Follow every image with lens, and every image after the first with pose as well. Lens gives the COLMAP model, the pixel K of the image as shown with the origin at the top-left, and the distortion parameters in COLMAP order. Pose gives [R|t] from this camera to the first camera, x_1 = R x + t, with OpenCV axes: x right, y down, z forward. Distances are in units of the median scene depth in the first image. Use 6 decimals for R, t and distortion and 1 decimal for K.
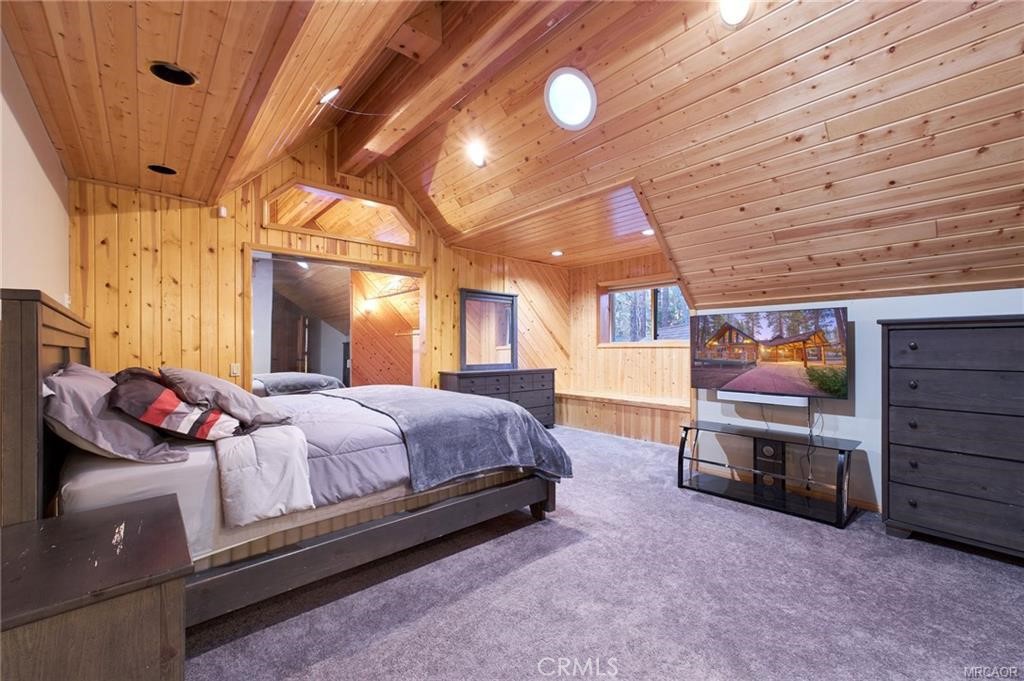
lens RADIAL K [[428.5, 0, 513.6], [0, 428.5, 343.5], [0, 0, 1]] dist [0.013263, 0.001028]
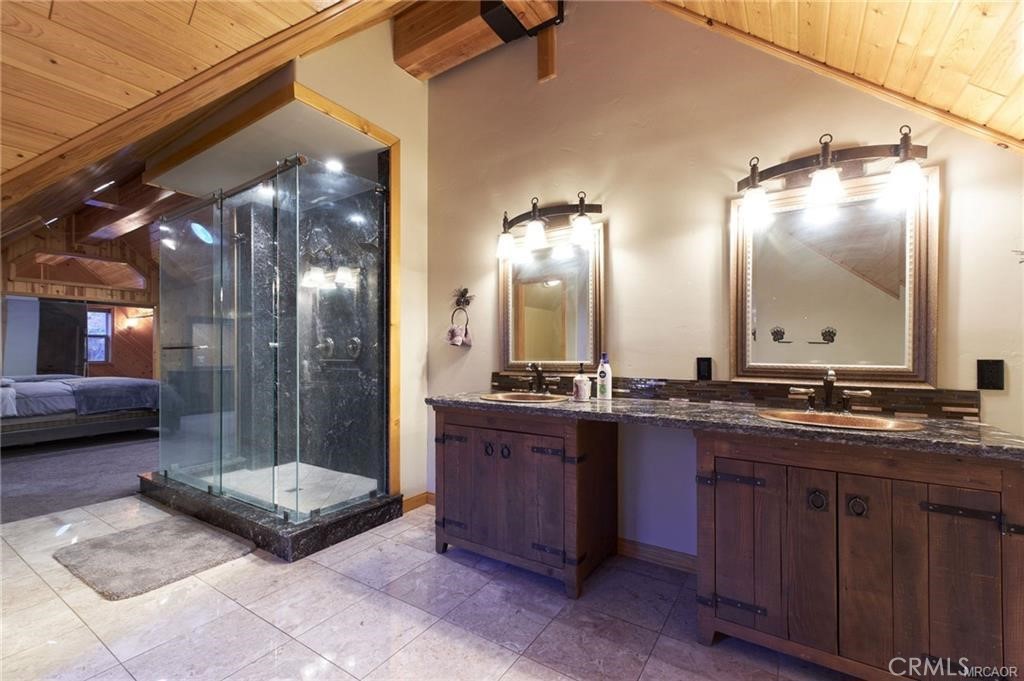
lens RADIAL K [[428.5, 0, 514.8], [0, 428.5, 348.1], [0, 0, 1]] dist [0.013263, 0.001028]
pose [[0.959995, -0.002932, 0.280000, 0.727459], [0.003632, 0.999991, -0.001982, -0.009472], [-0.279992, 0.002919, 0.959998, -1.030608]]
